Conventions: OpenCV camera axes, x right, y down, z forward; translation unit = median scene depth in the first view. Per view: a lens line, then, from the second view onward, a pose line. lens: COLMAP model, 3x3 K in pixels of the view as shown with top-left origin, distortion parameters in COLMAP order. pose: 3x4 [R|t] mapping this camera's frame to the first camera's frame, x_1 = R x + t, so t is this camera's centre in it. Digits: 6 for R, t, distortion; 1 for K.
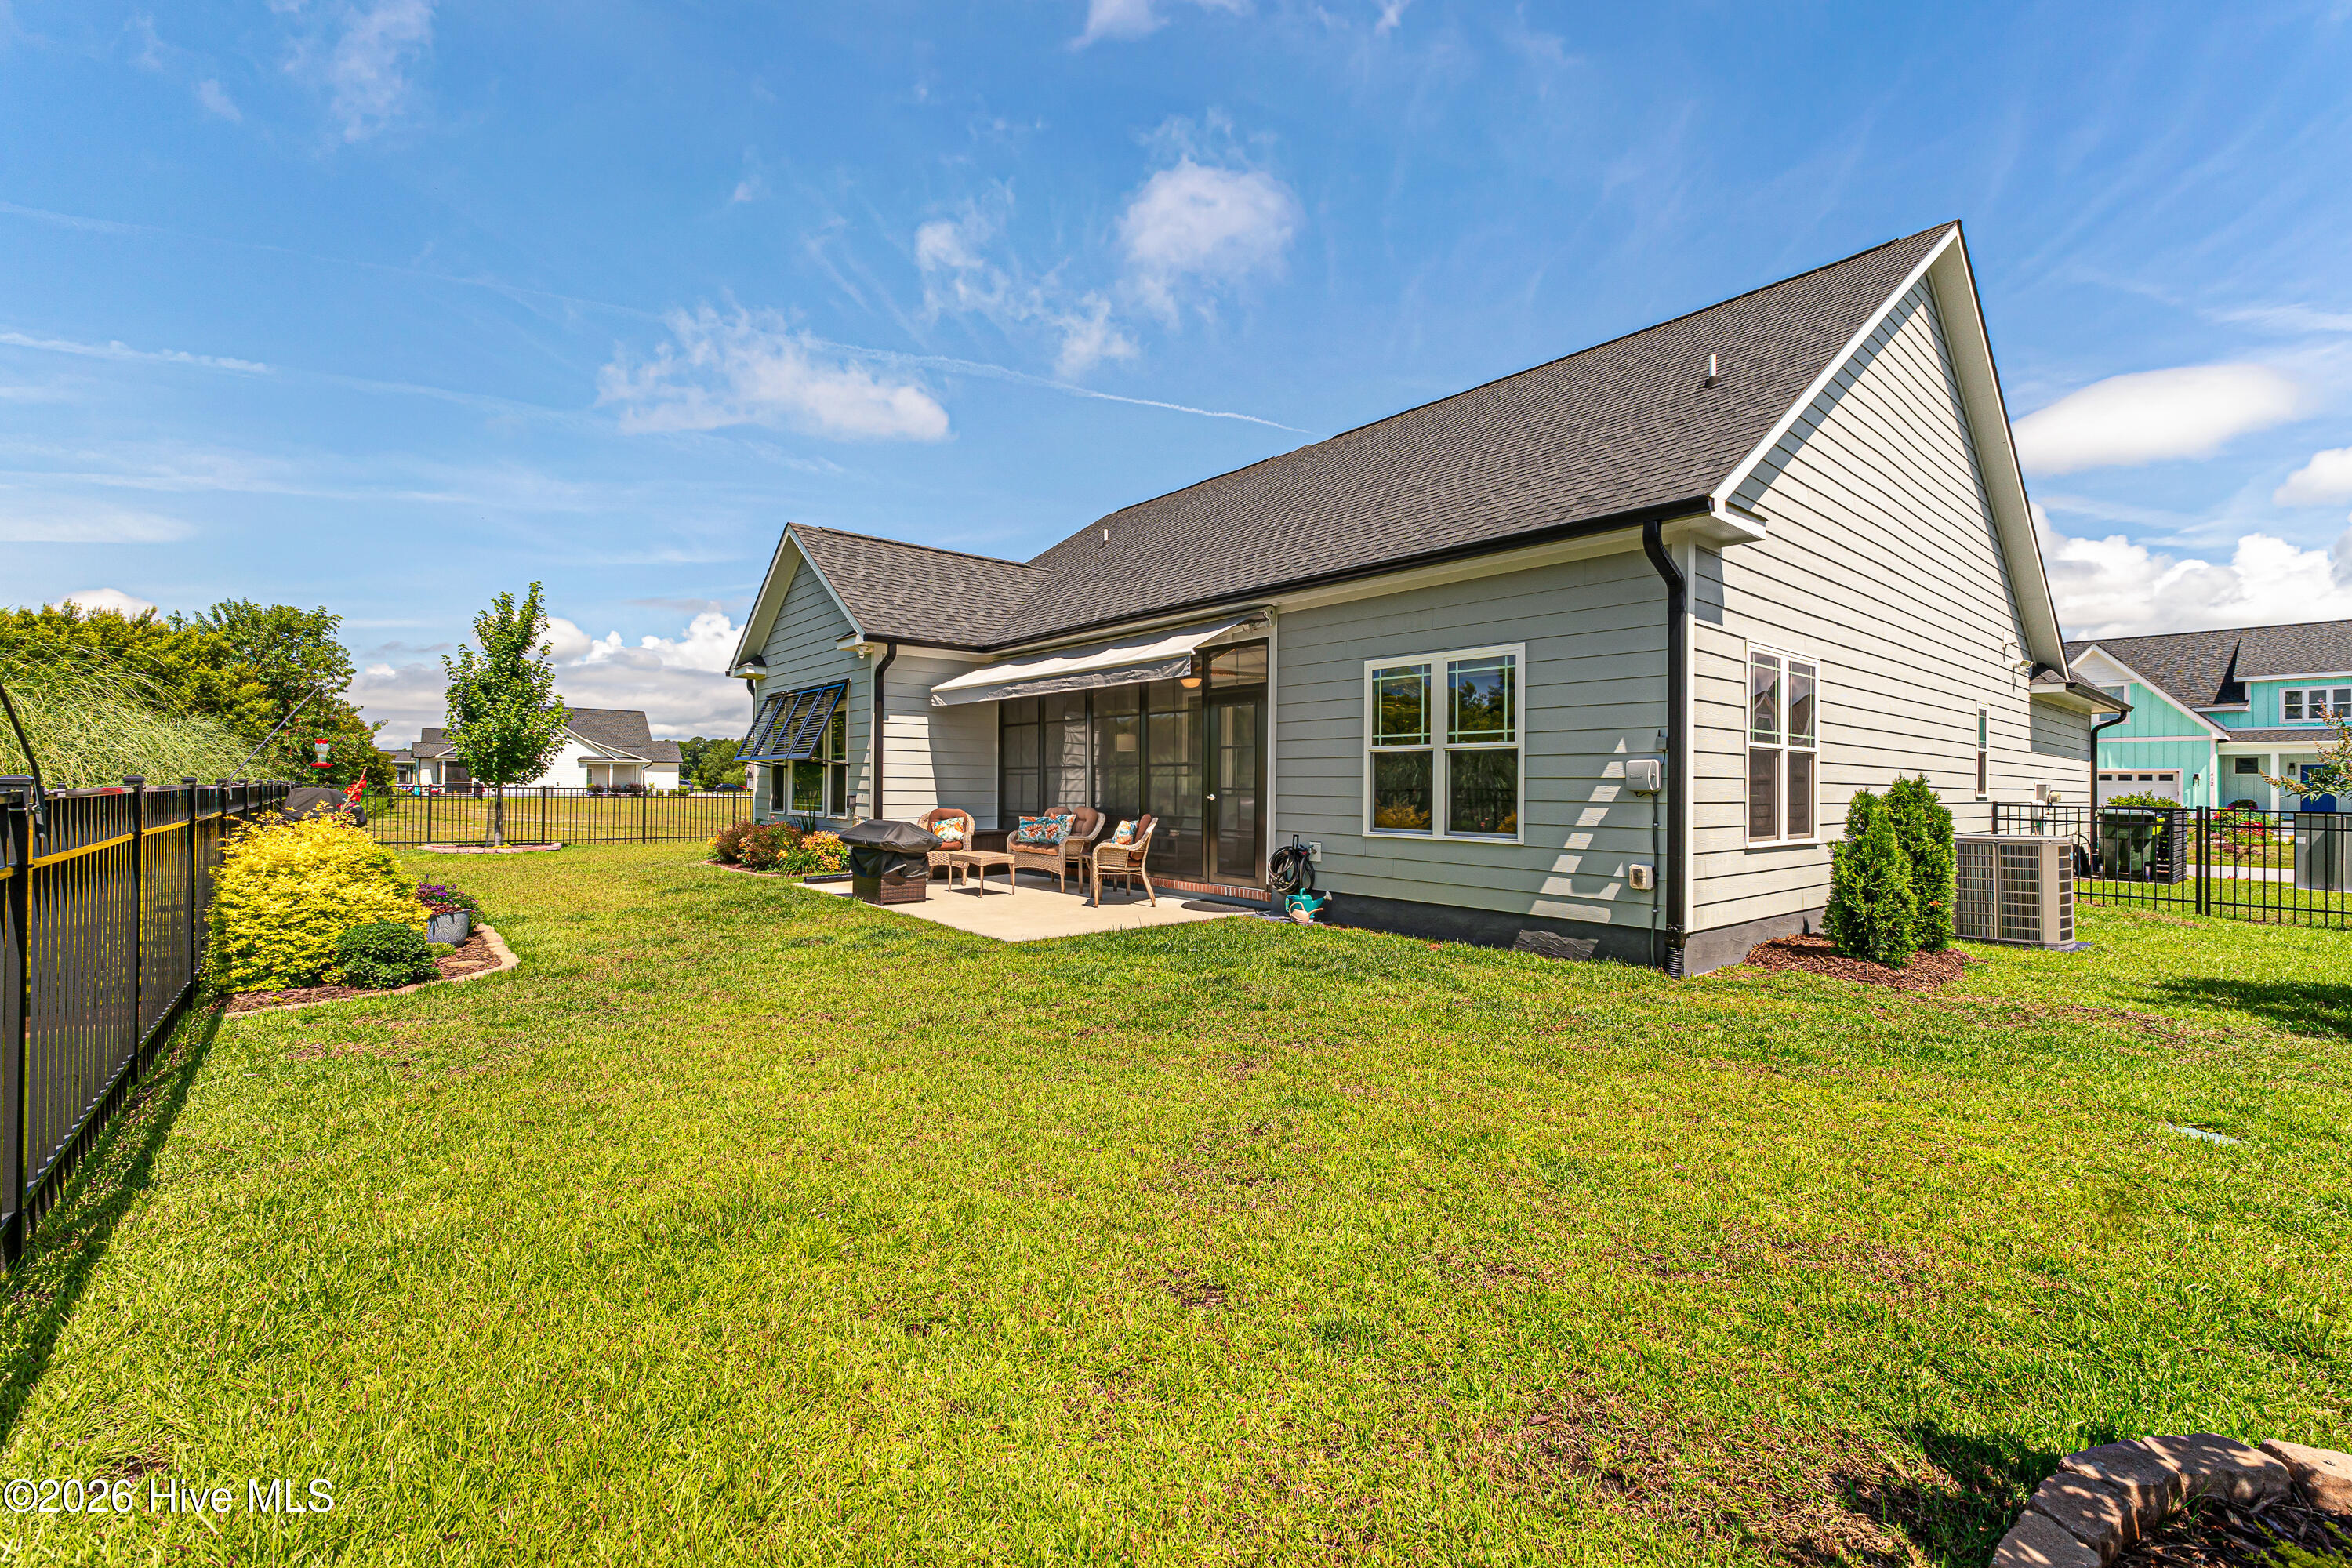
lens RADIAL K [[1003.2, 0, 1171.9], [0, 1003.2, 781.3], [0, 0, 1]] dist [0.004330, 0.000779]
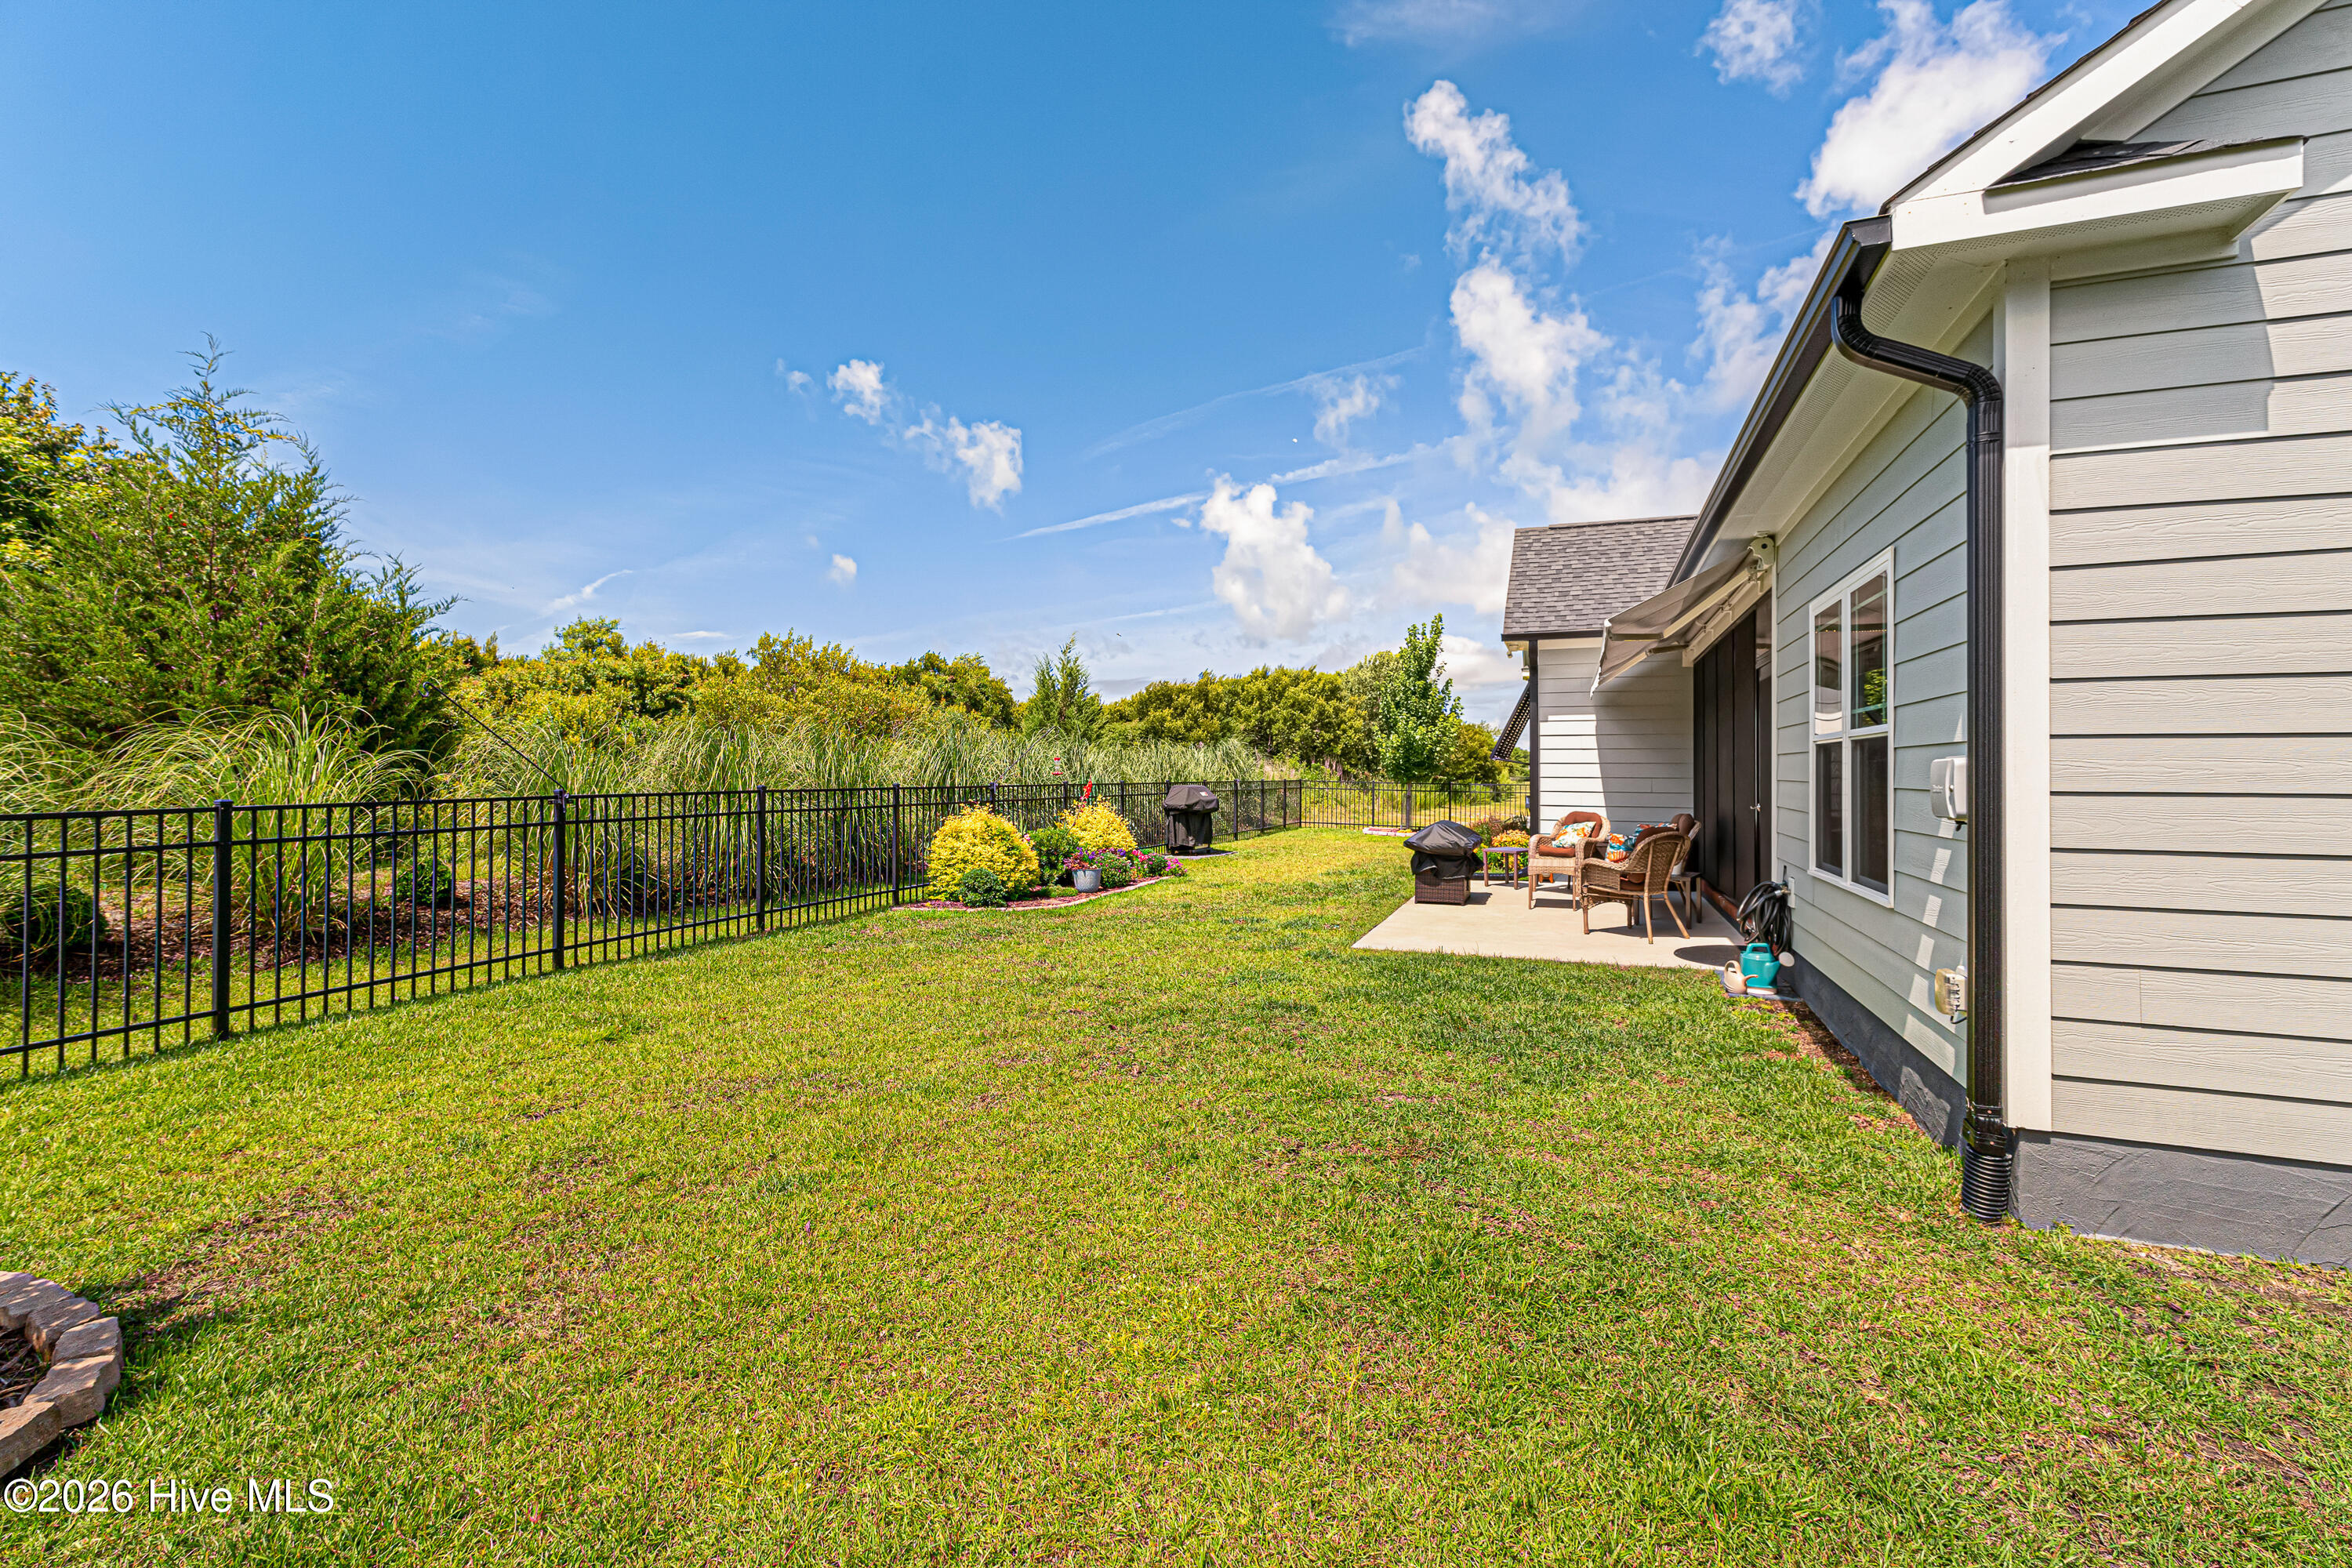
lens RADIAL K [[1003.2, 0, 1181.7], [0, 1003.2, 778.3], [0, 0, 1]] dist [0.004330, 0.000779]
pose [[0.467391, 0.001217, -0.884050, 0.417155], [0.003438, 0.999989, 0.003194, -0.007685], [0.884044, -0.004532, 0.467381, 0.244220]]
